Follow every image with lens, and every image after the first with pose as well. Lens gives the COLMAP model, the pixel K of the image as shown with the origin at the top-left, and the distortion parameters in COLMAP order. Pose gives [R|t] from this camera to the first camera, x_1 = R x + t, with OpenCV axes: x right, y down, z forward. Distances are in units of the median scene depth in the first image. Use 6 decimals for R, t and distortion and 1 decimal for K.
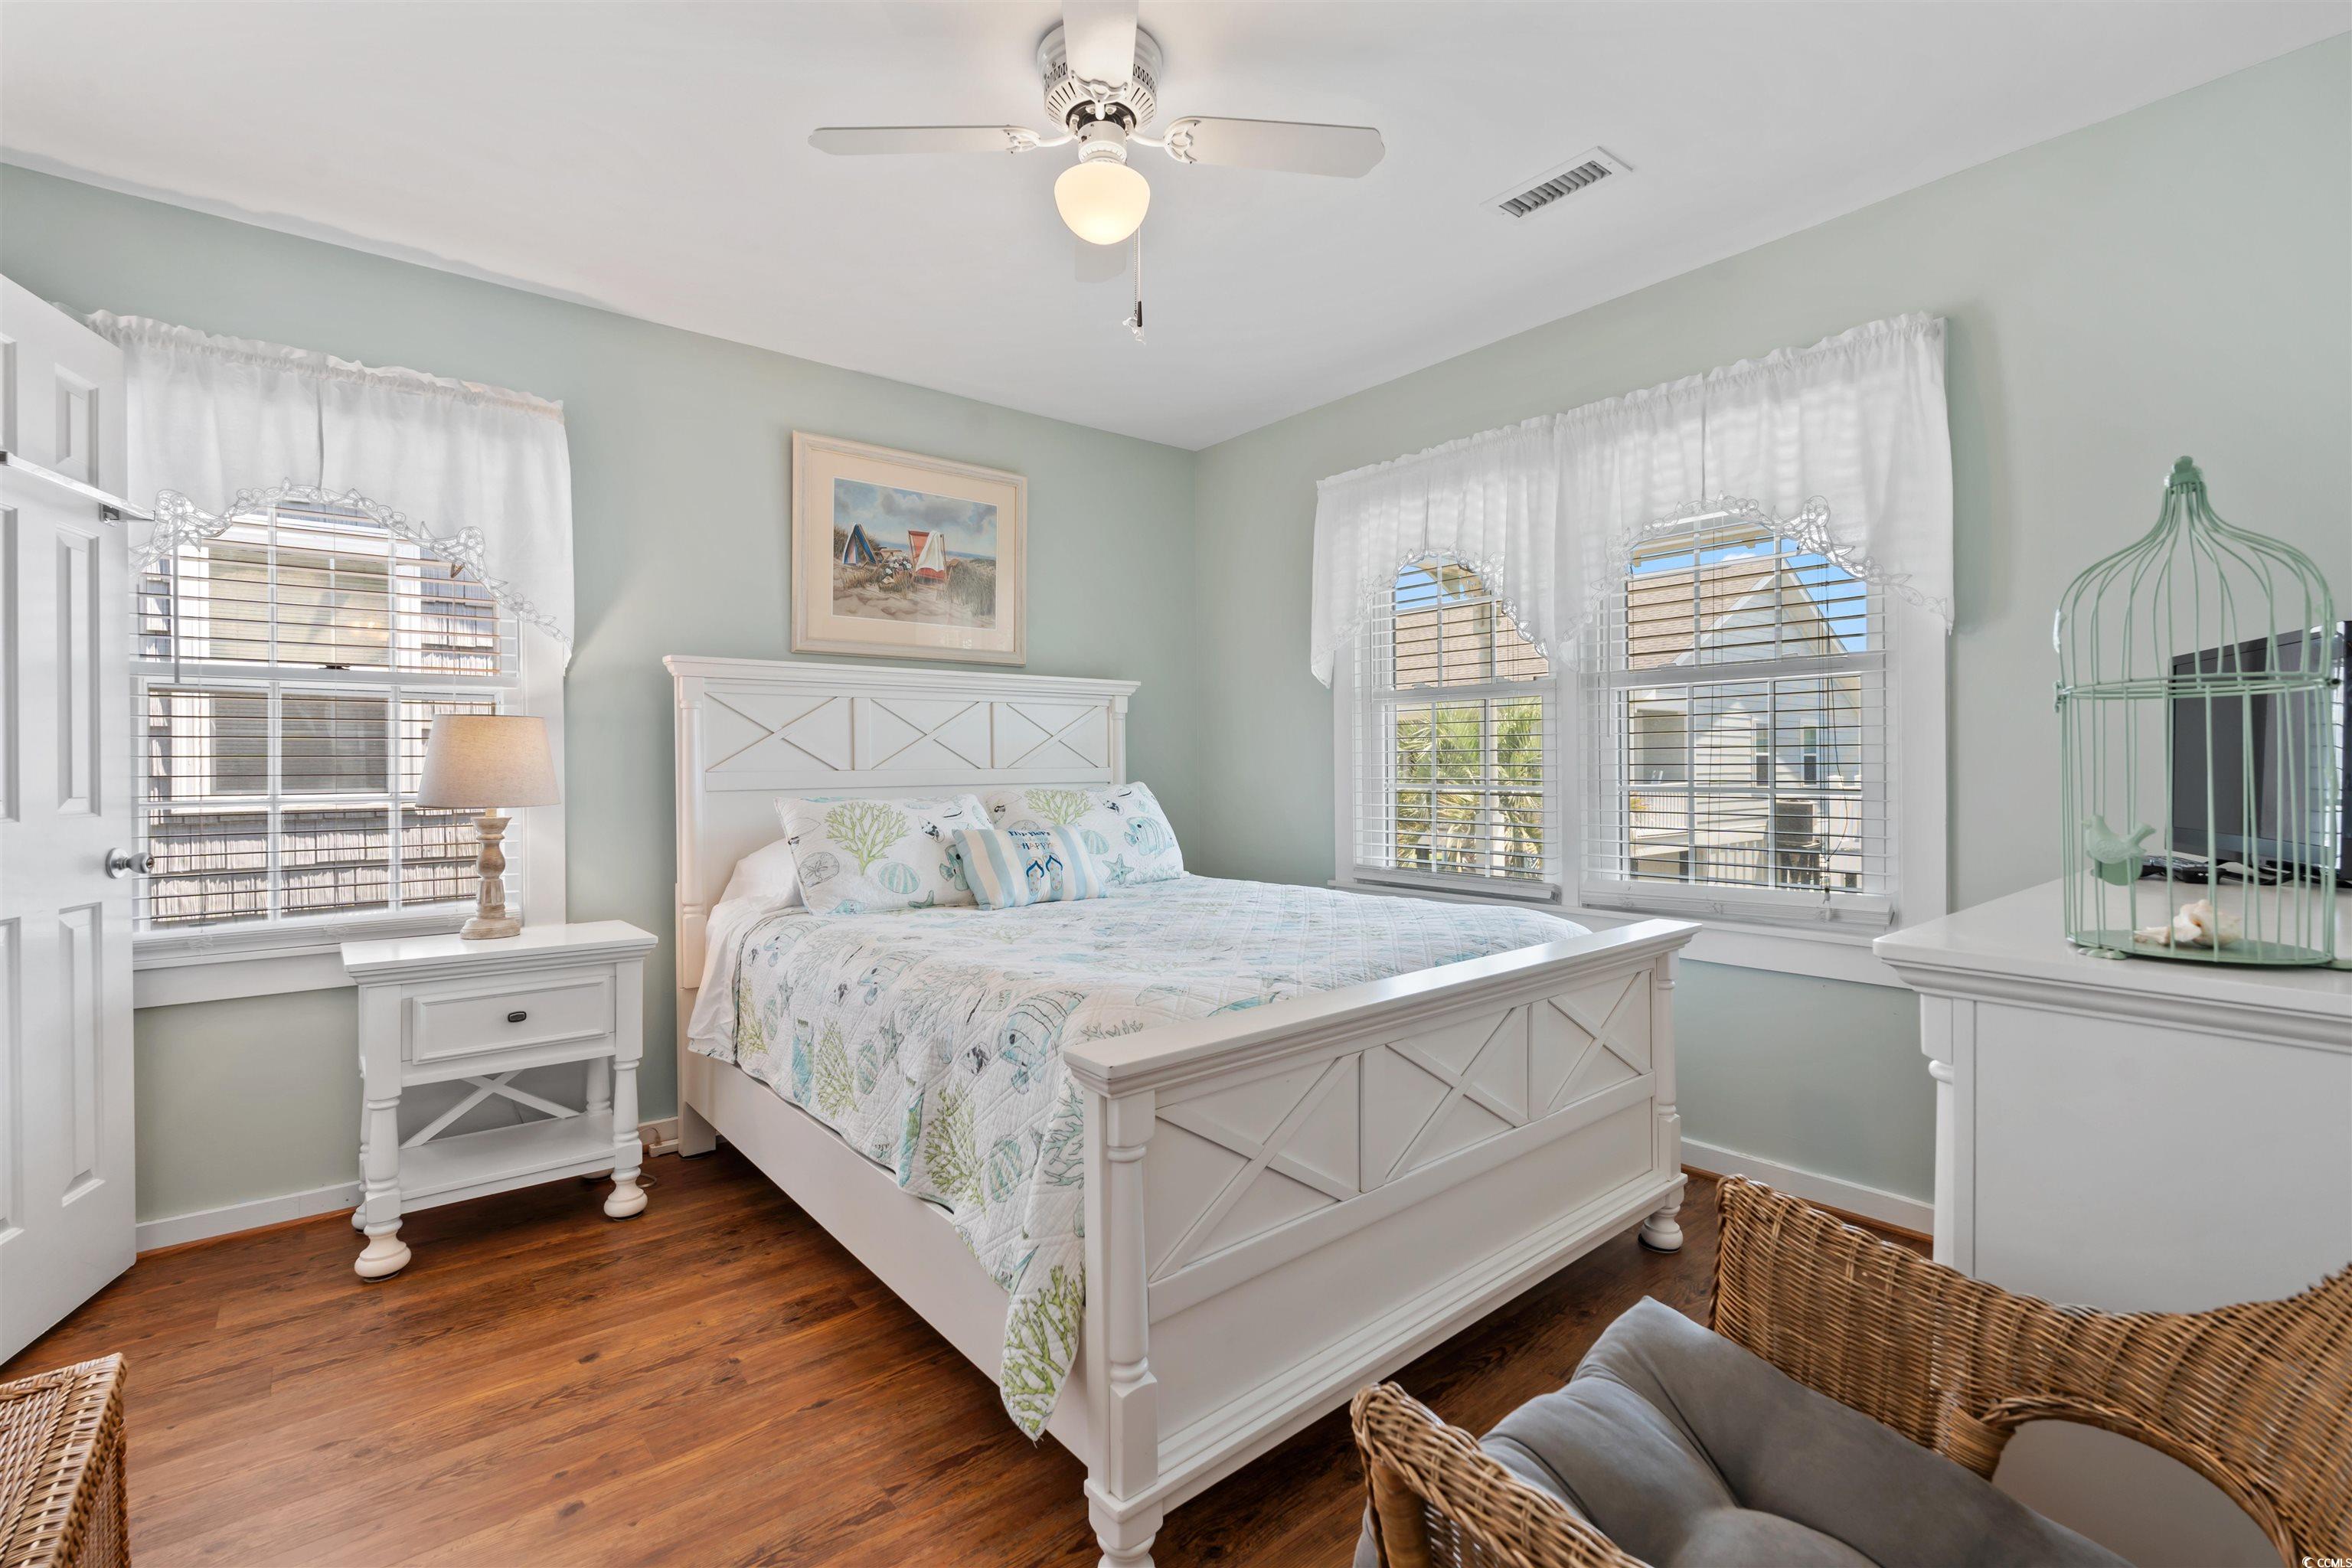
lens RADIAL K [[1042.9, 0, 1176.5], [0, 1042.9, 766.0], [0, 0, 1]] dist [-0.003977, -0.000636]
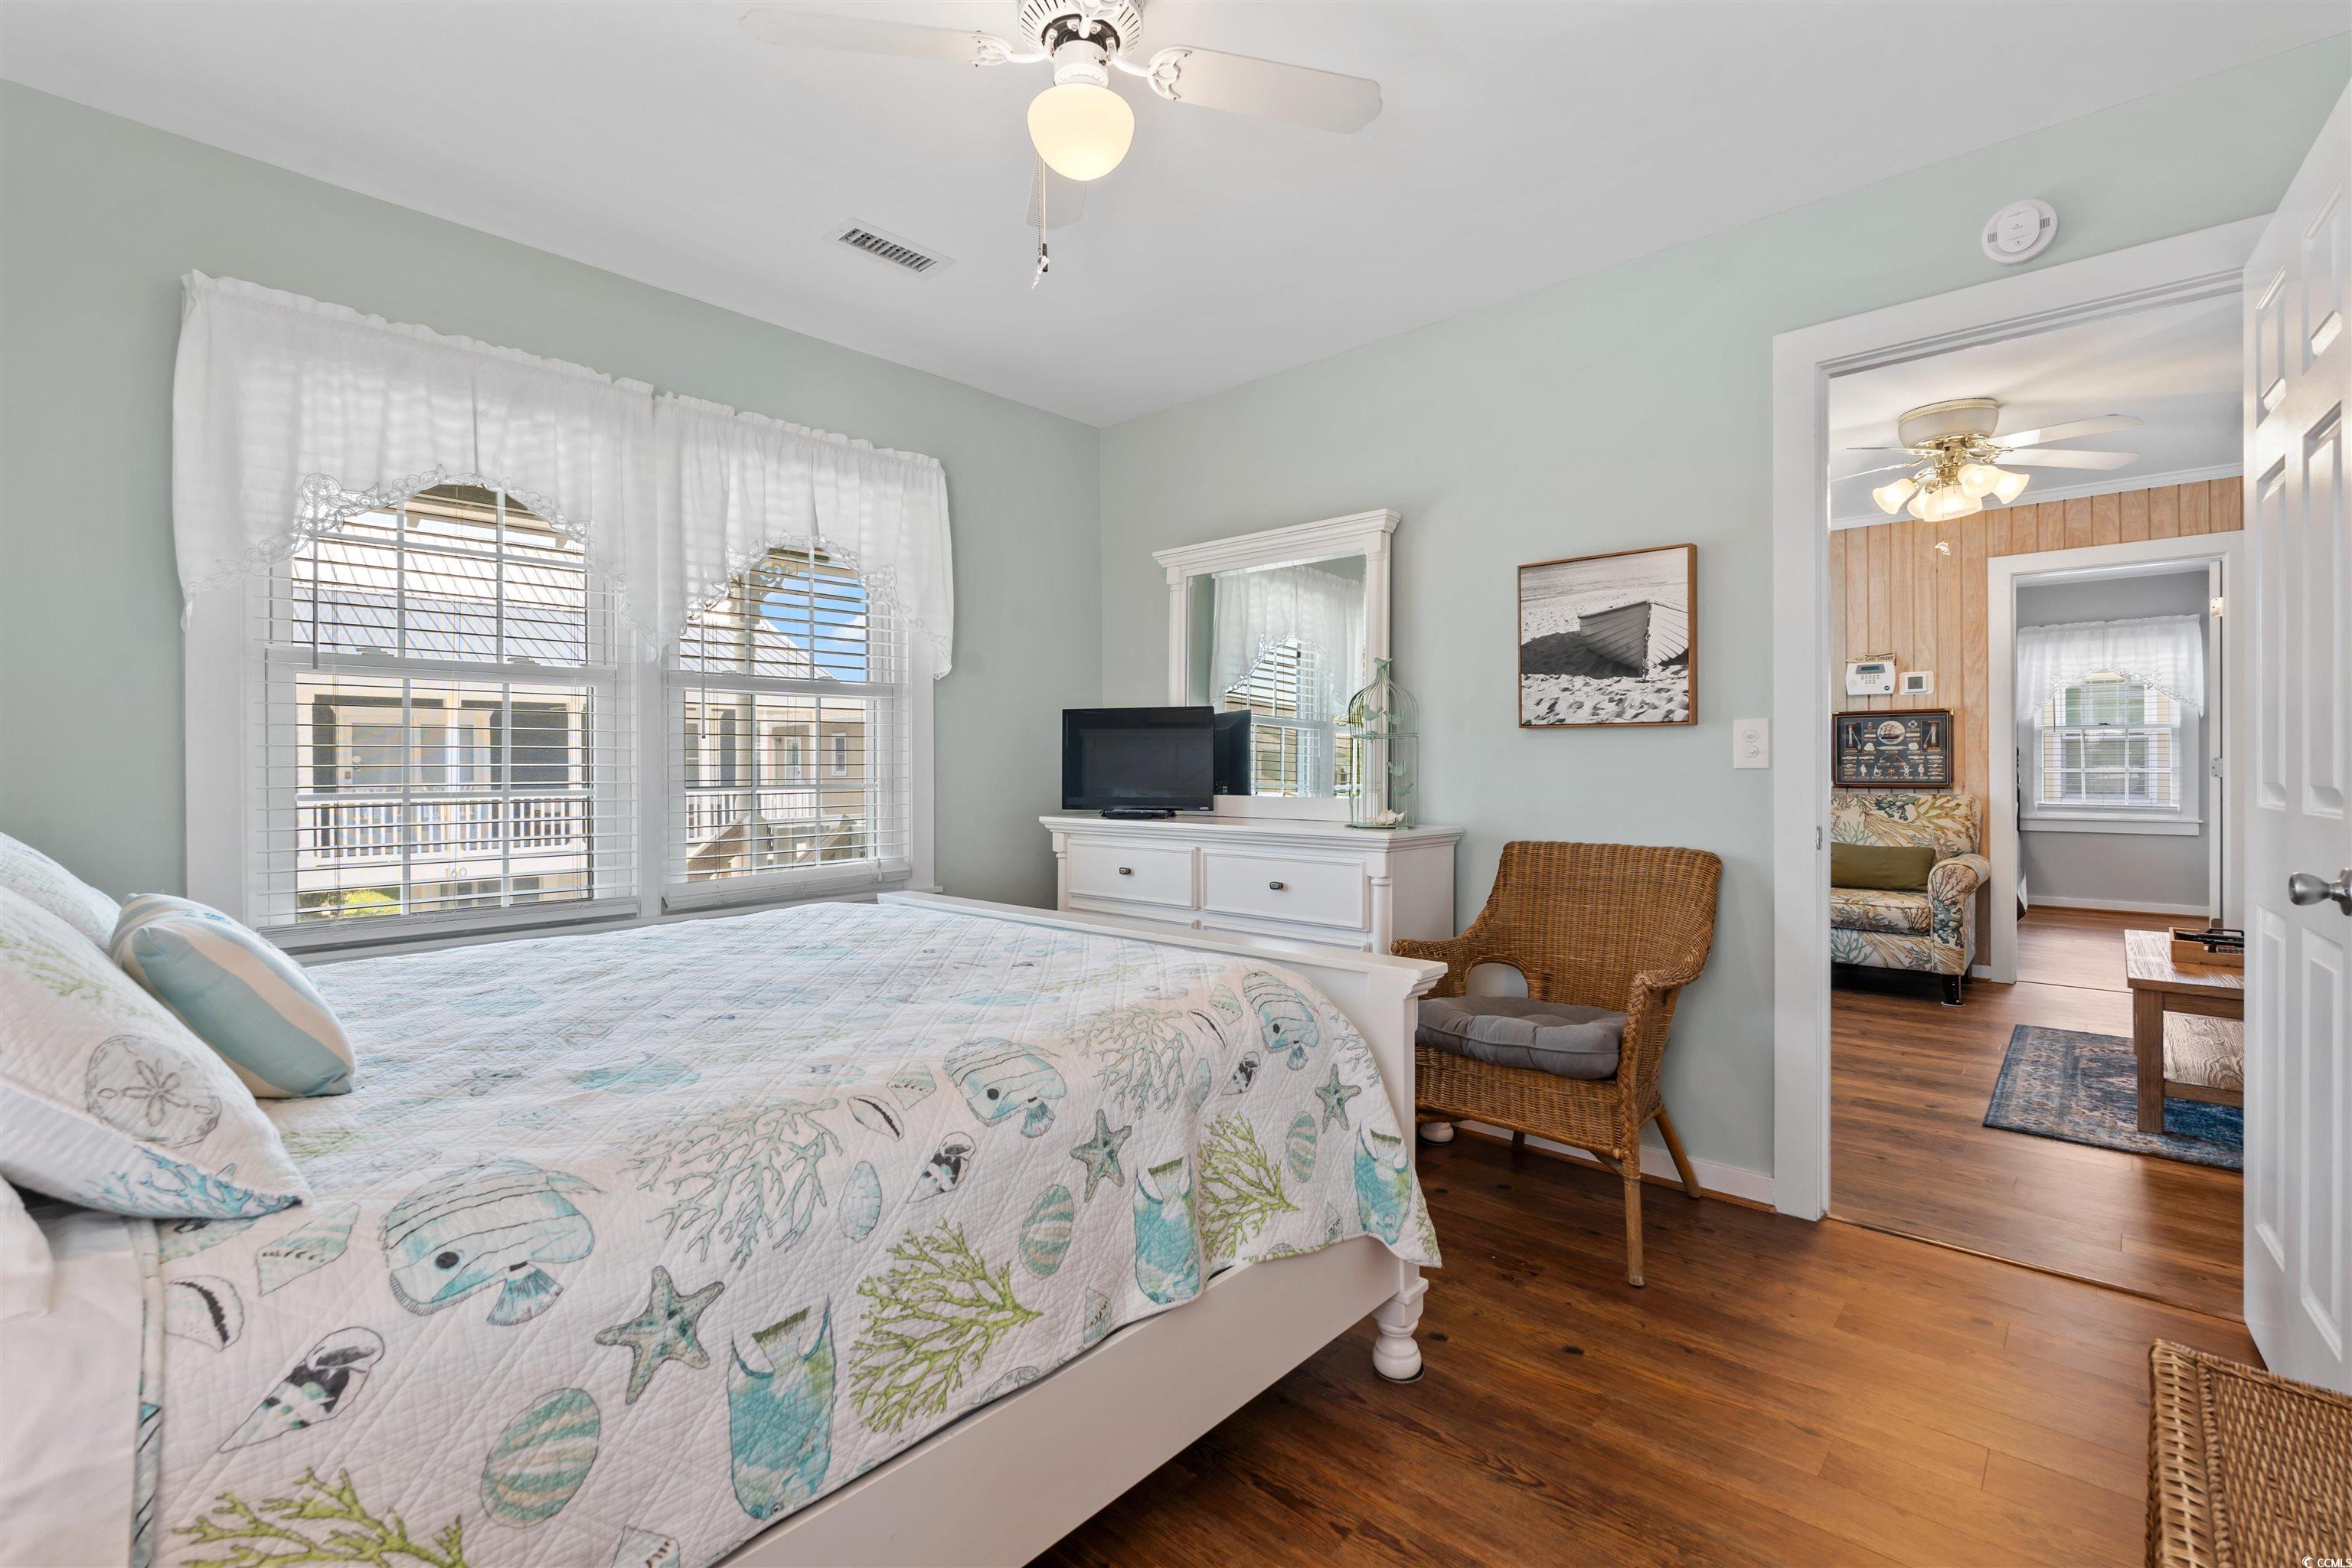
lens RADIAL K [[1042.9, 0, 1176.5], [0, 1042.9, 766.0], [0, 0, 1]] dist [-0.003977, -0.000636]
pose [[-0.141002, 0.004965, 0.989997, -0.893239], [0.005714, 0.999975, -0.004202, 0.009466], [-0.989993, 0.005064, -0.141027, 0.965732]]
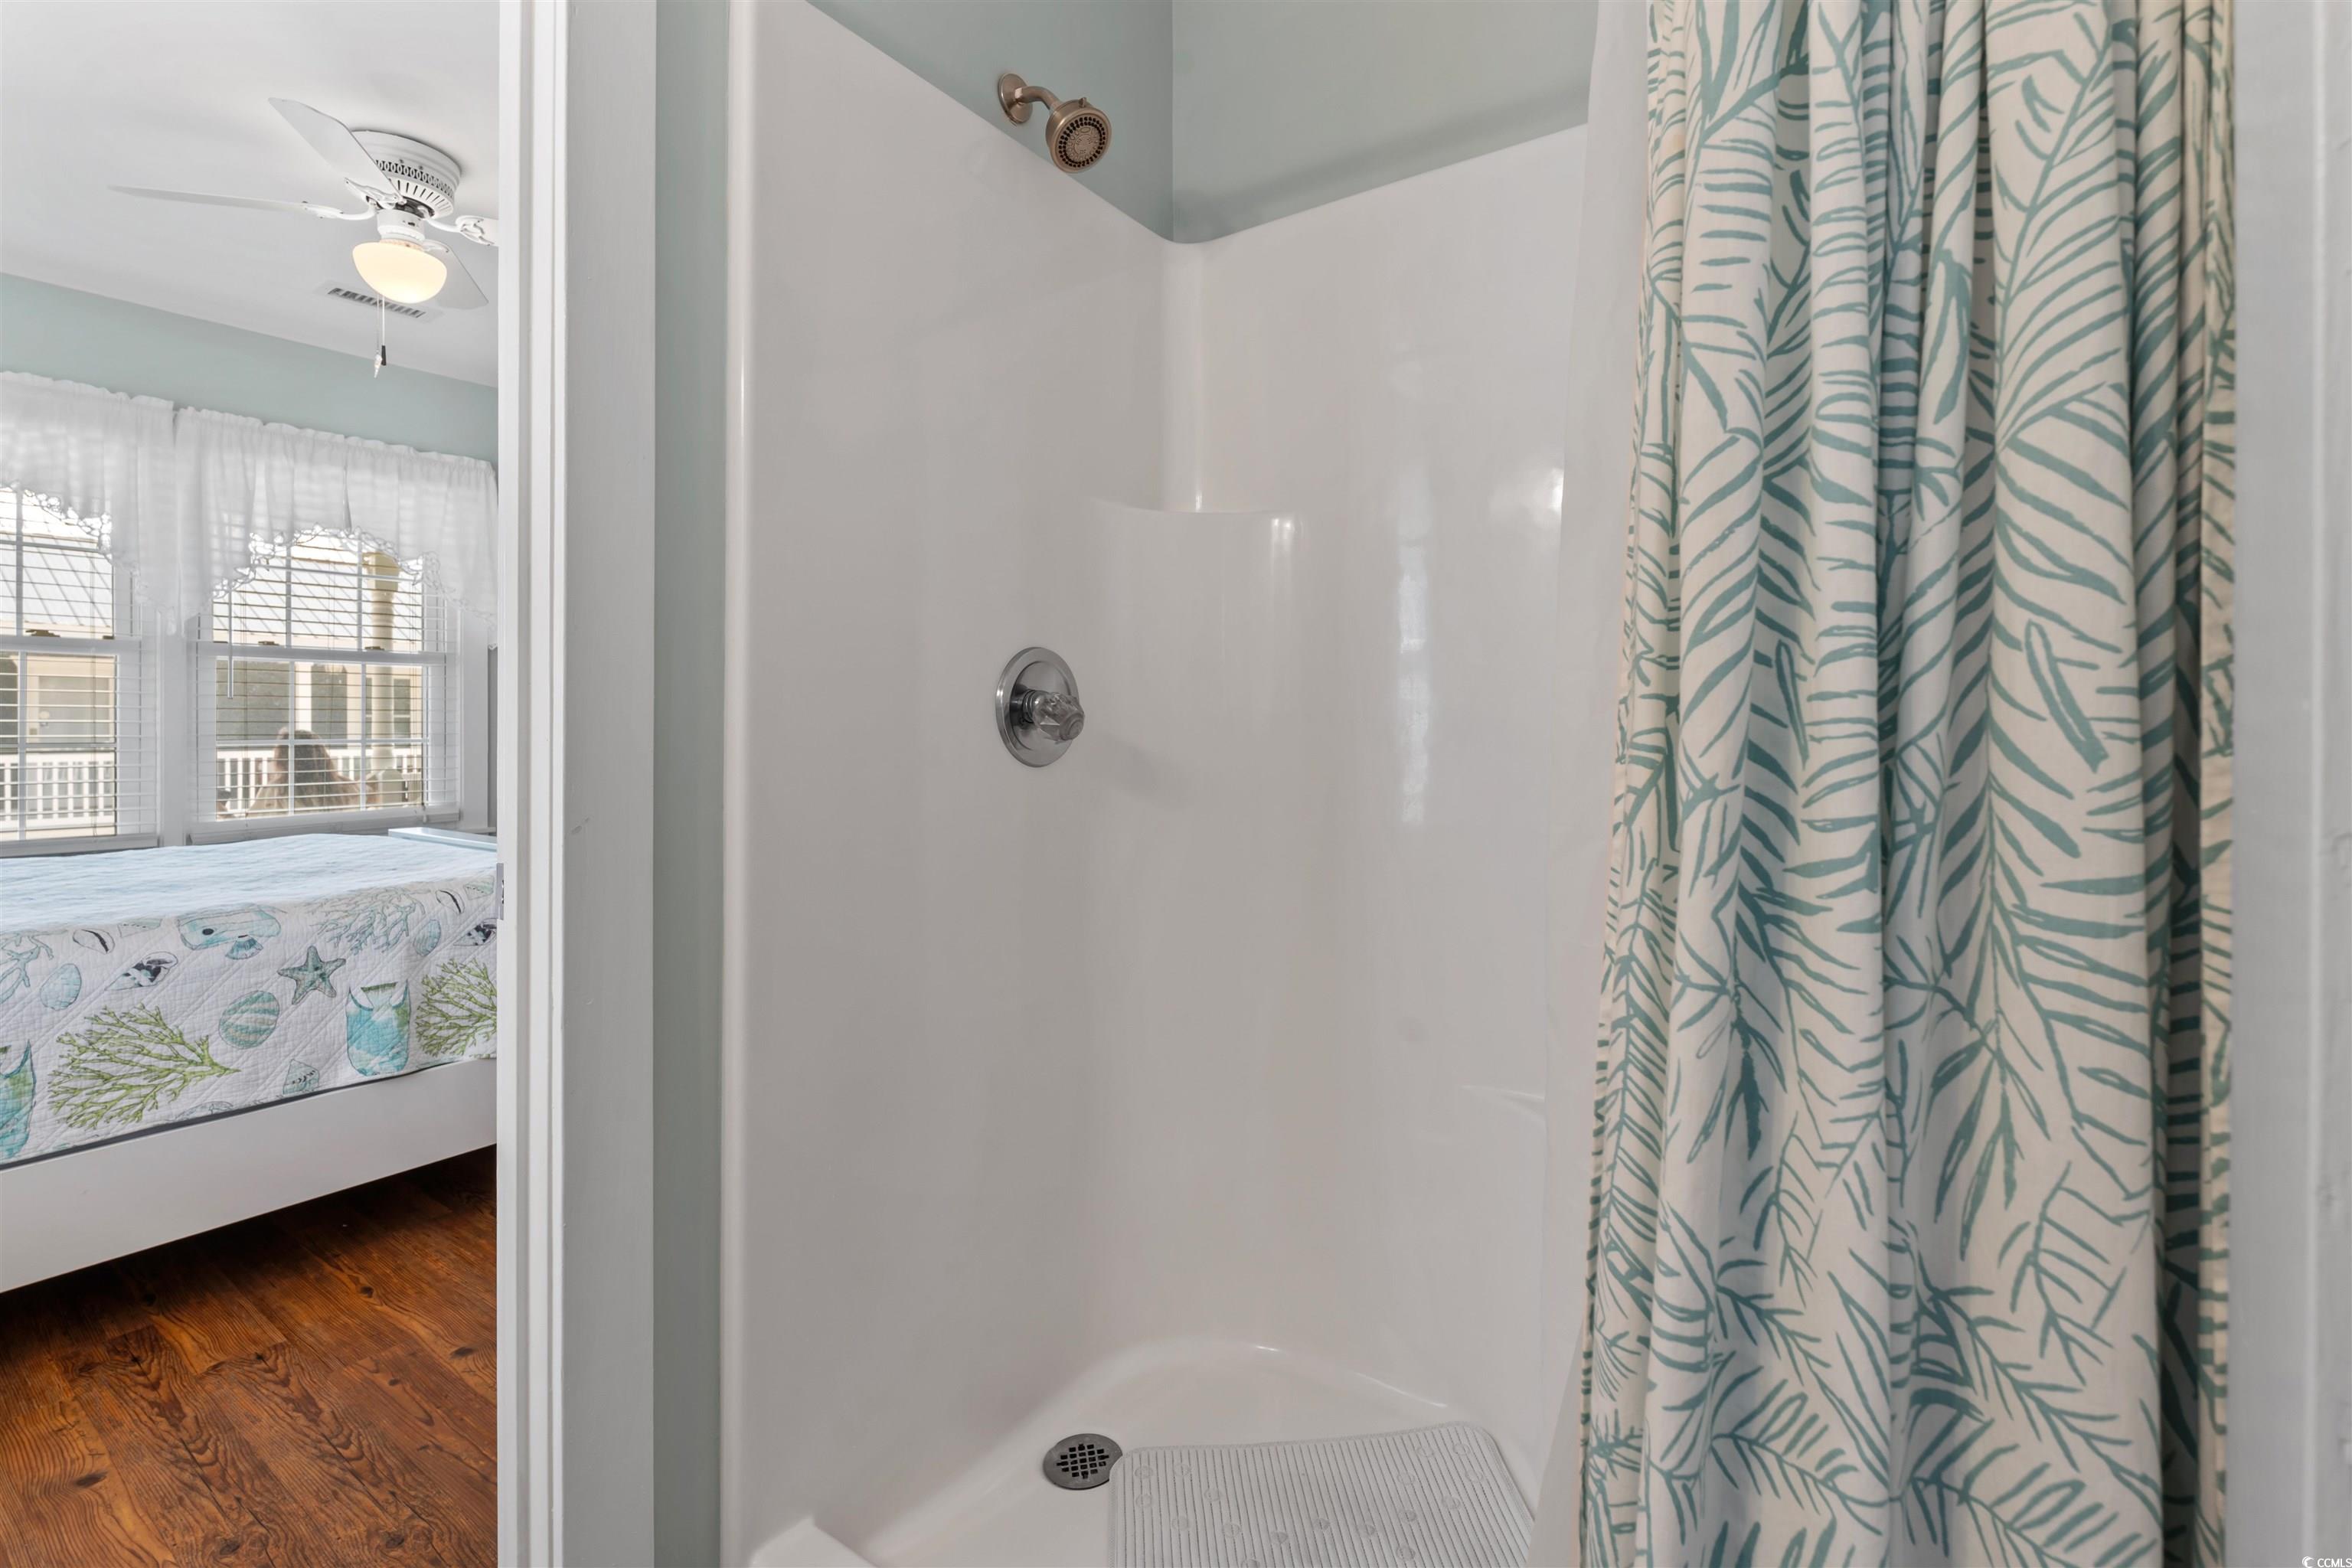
lens RADIAL K [[1055.4, 0, 1181.0], [0, 1055.4, 727.0], [0, 0, 1]] dist [-0.005196, -0.000288]
pose [[-0.273730, 0.004421, 0.961796, -1.427967], [0.002695, 0.999989, -0.003829, 0.017305], [-0.961803, 0.001544, -0.273739, 0.406497]]
